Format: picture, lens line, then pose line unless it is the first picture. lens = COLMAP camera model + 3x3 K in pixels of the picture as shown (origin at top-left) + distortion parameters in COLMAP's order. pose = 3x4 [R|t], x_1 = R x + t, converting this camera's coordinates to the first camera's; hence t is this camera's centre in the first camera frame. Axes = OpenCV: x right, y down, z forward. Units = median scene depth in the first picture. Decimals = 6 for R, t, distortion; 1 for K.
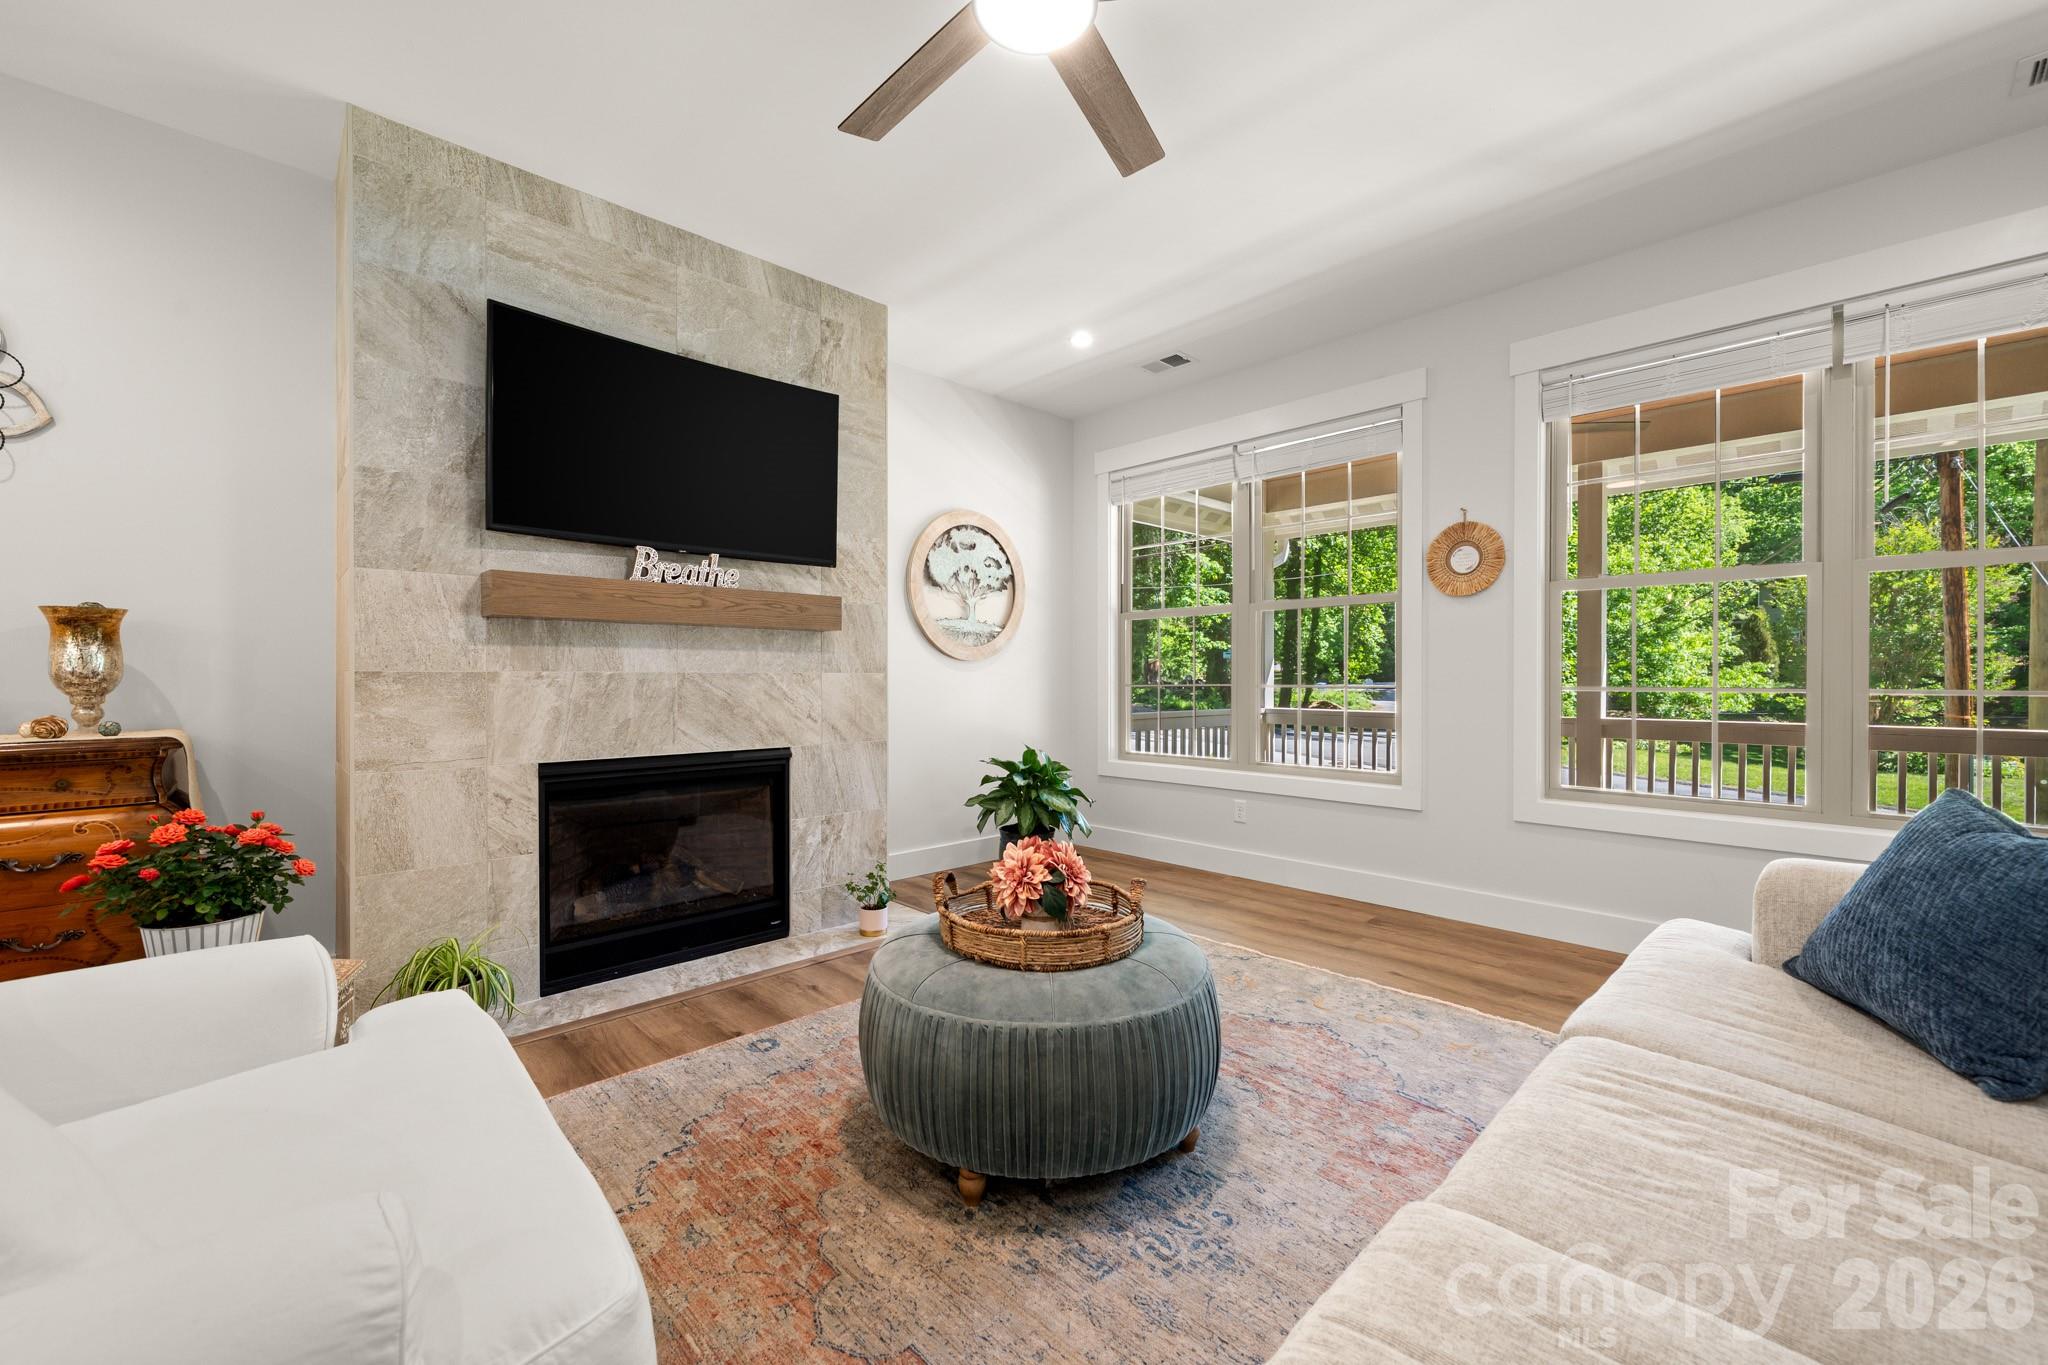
lens RADIAL K [[818.3, 0, 1019.5], [0, 818.3, 684.6], [0, 0, 1]] dist [-0.007309, 0.000024]
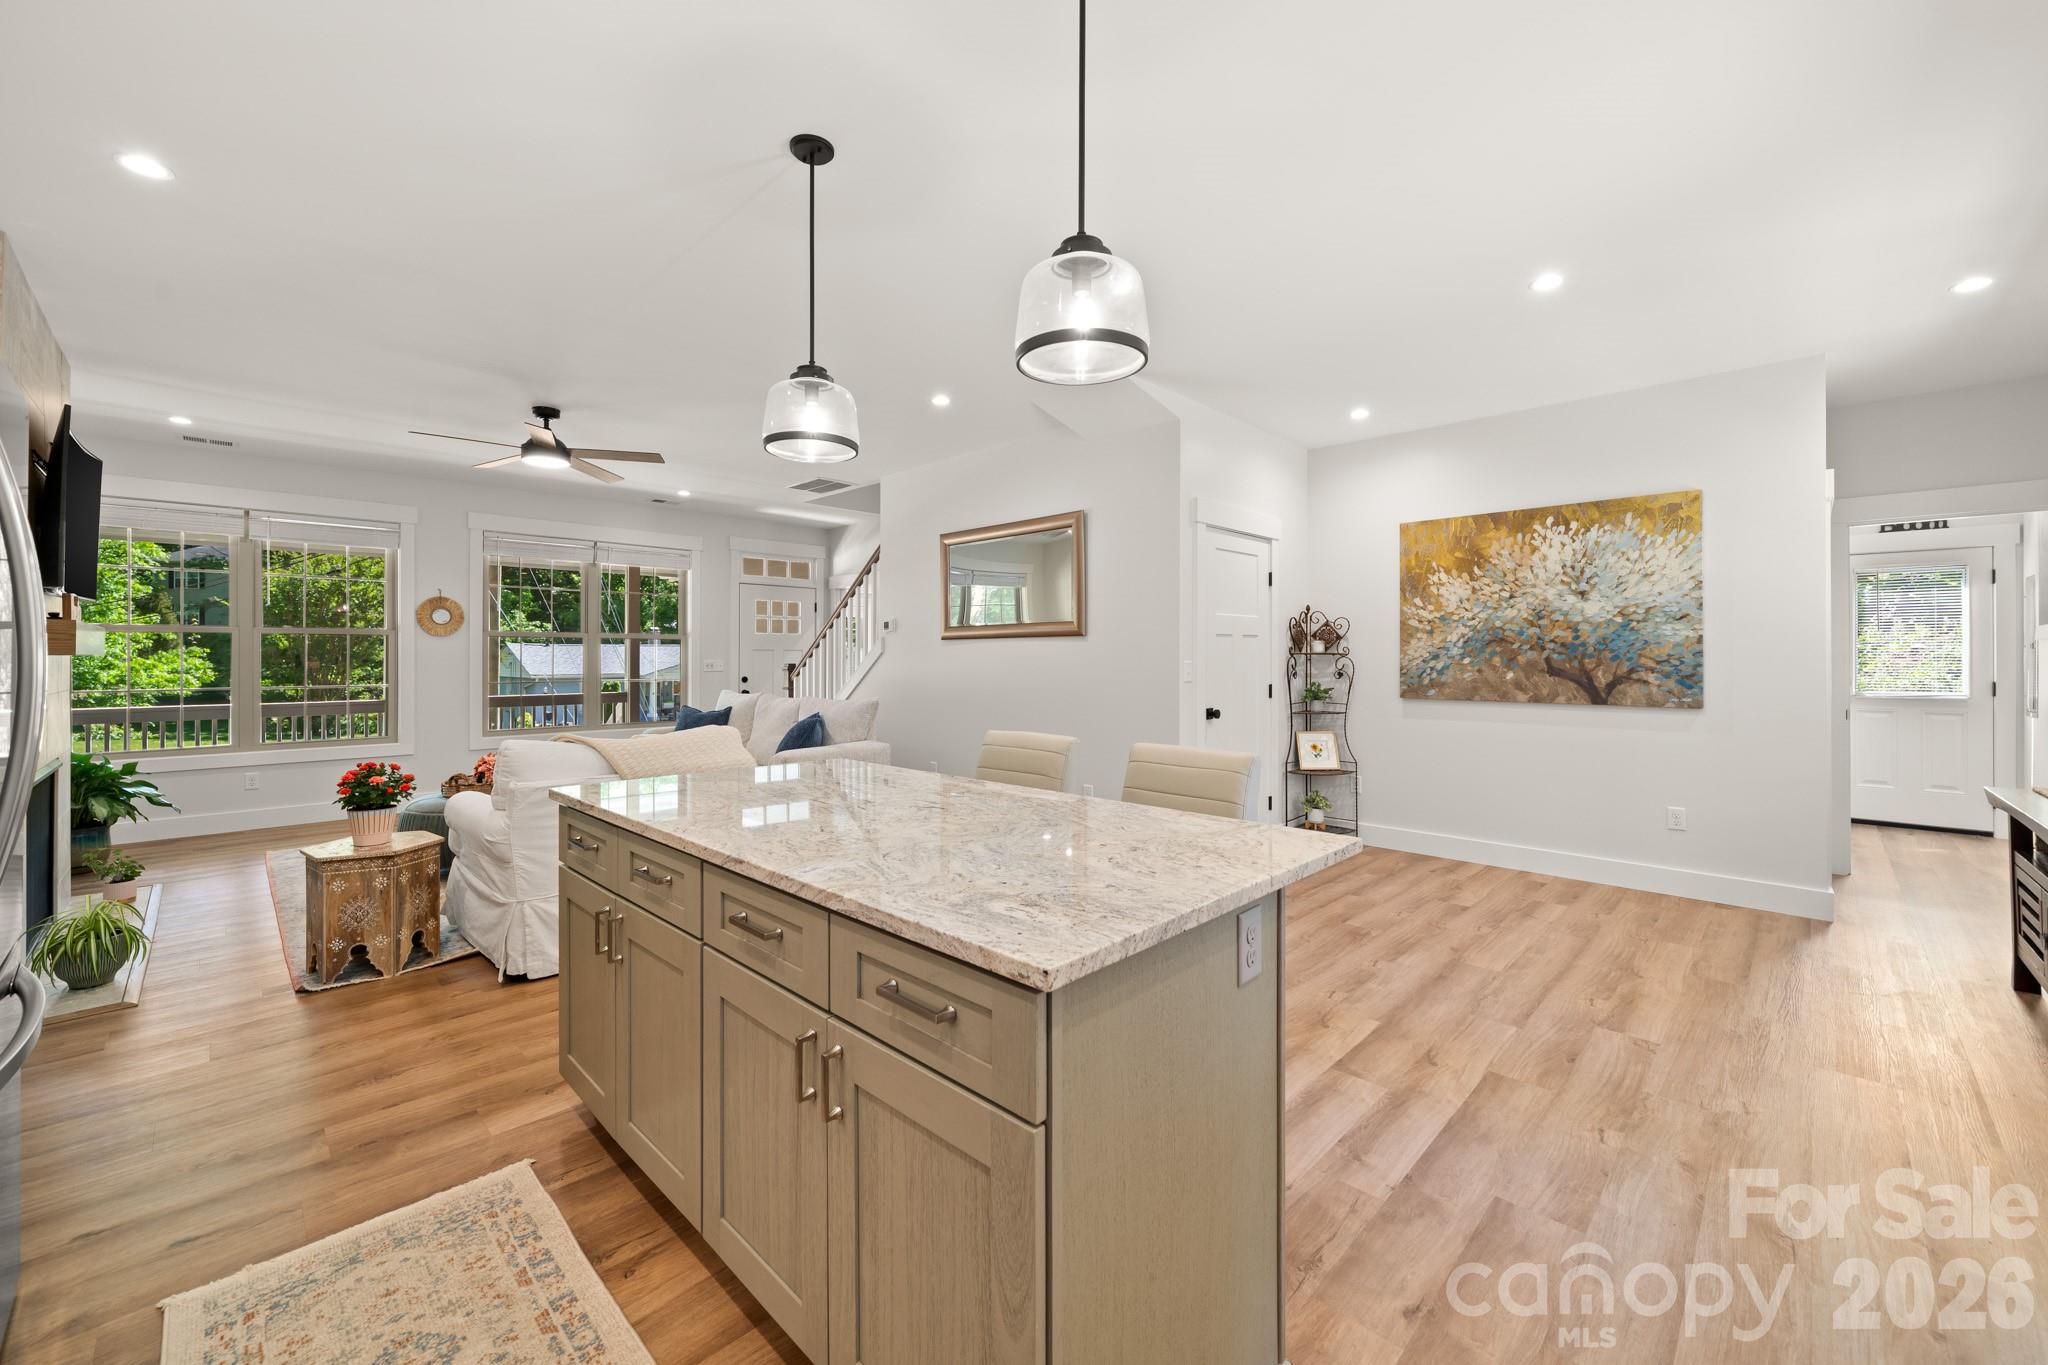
lens RADIAL K [[804.3, 0, 1024.8], [0, 804.3, 655.2], [0, 0, 1]] dist [-0.001324, -0.000312]
pose [[-0.025092, 0.002480, 0.999682, -1.443079], [0.007835, 0.999967, -0.002284, -0.051510], [-0.999654, 0.007776, -0.025111, -0.329058]]
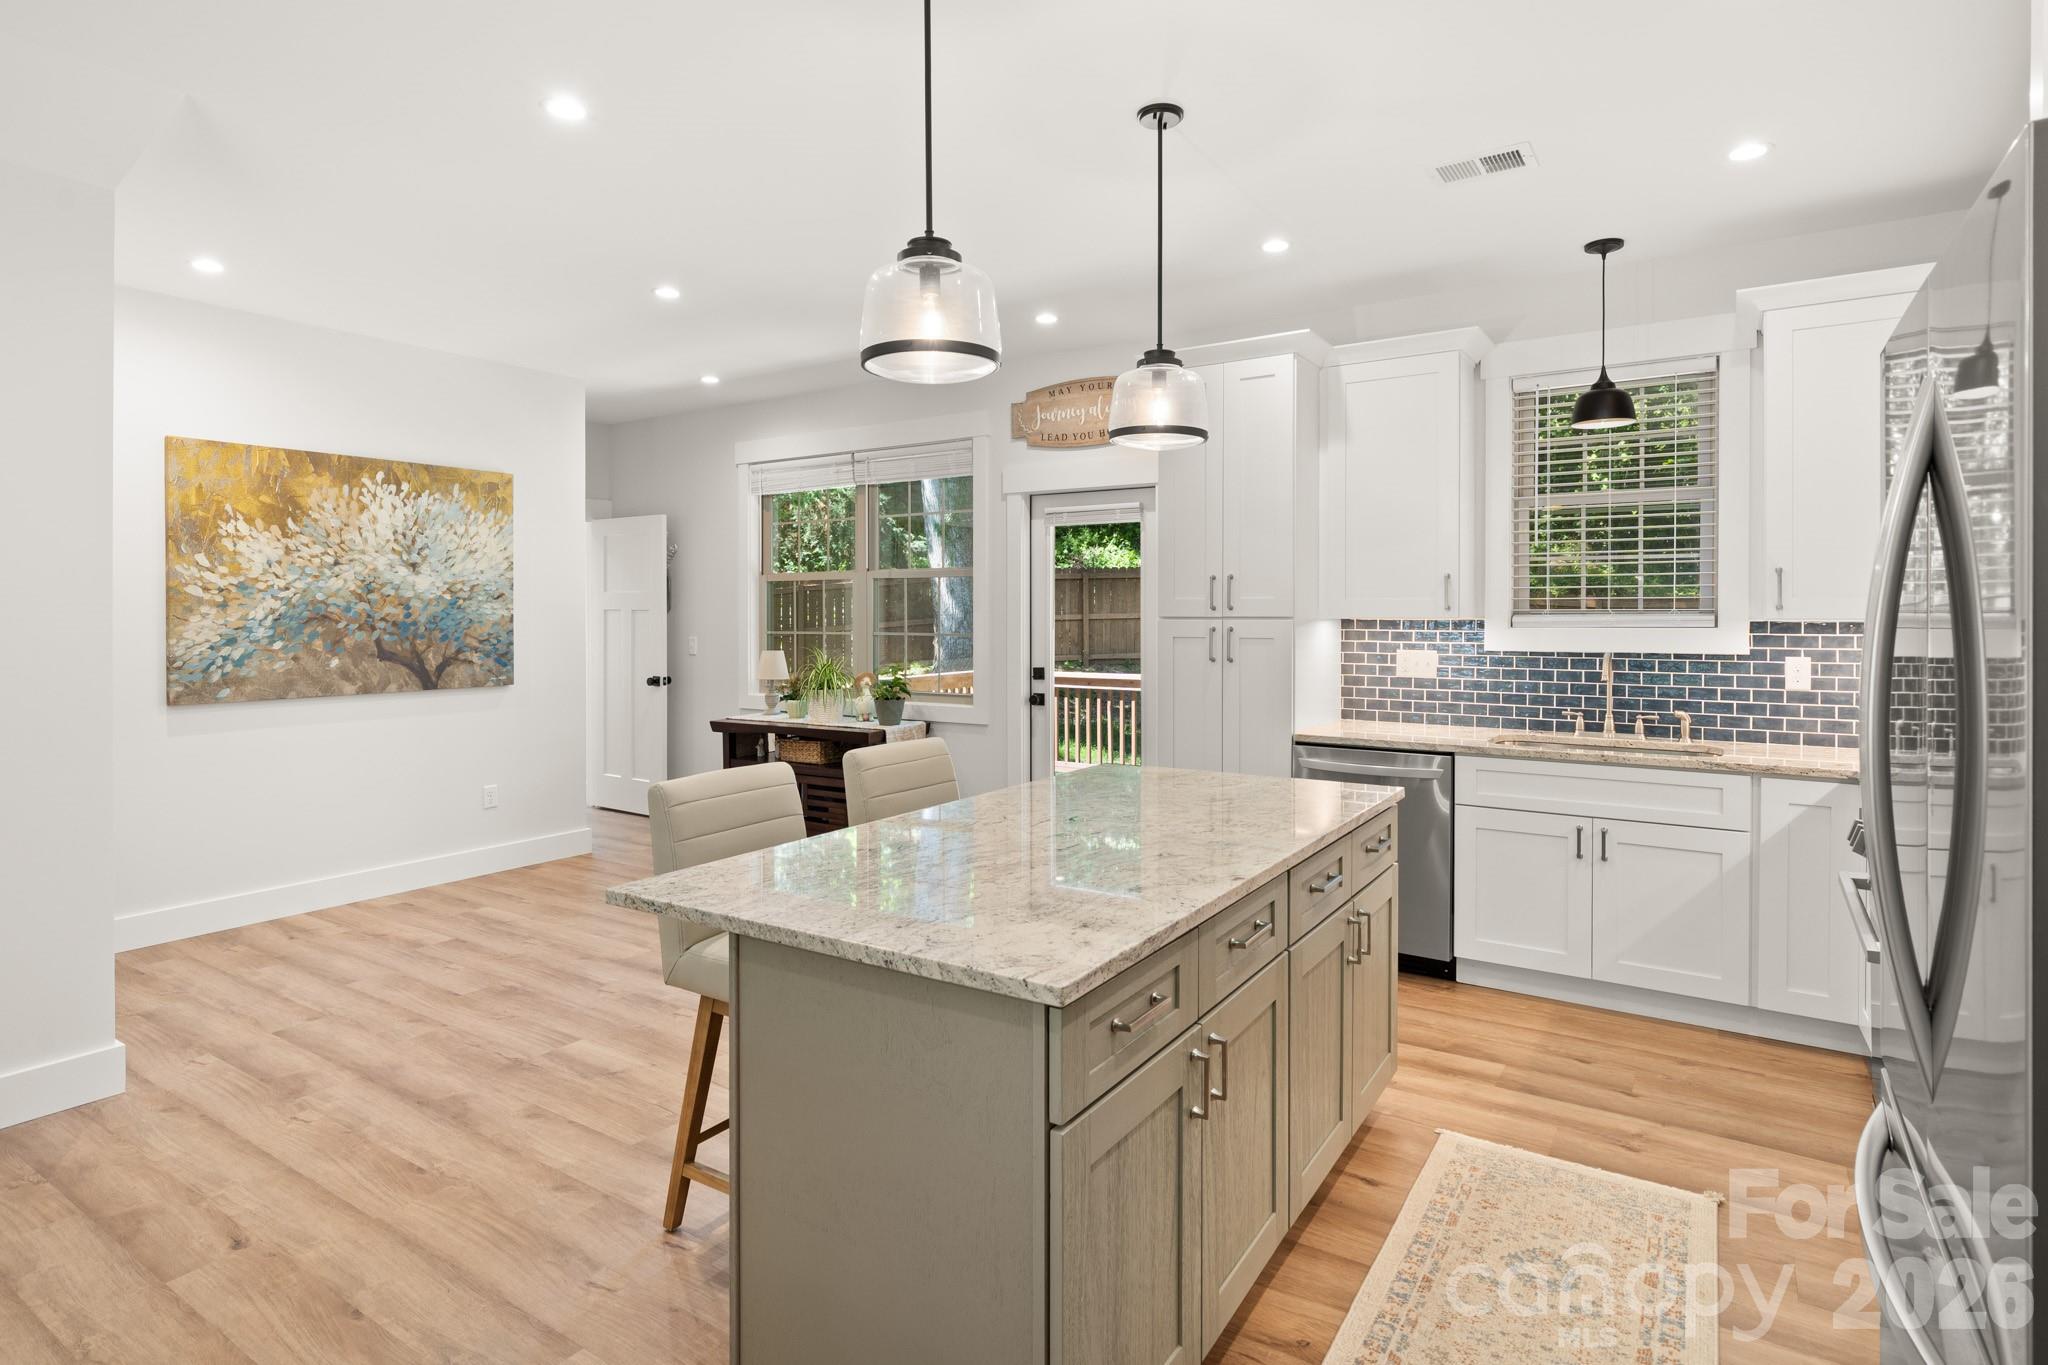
lens RADIAL K [[1066.9, 0, 1035.7], [0, 1066.9, 615.2], [0, 0, 1]] dist [0.000114, 0.002334]
pose [[-0.974412, 0.002233, -0.224759, -0.673917], [-0.000479, 0.999928, 0.012012, -0.096175], [0.224769, 0.011812, -0.974340, 0.442483]]
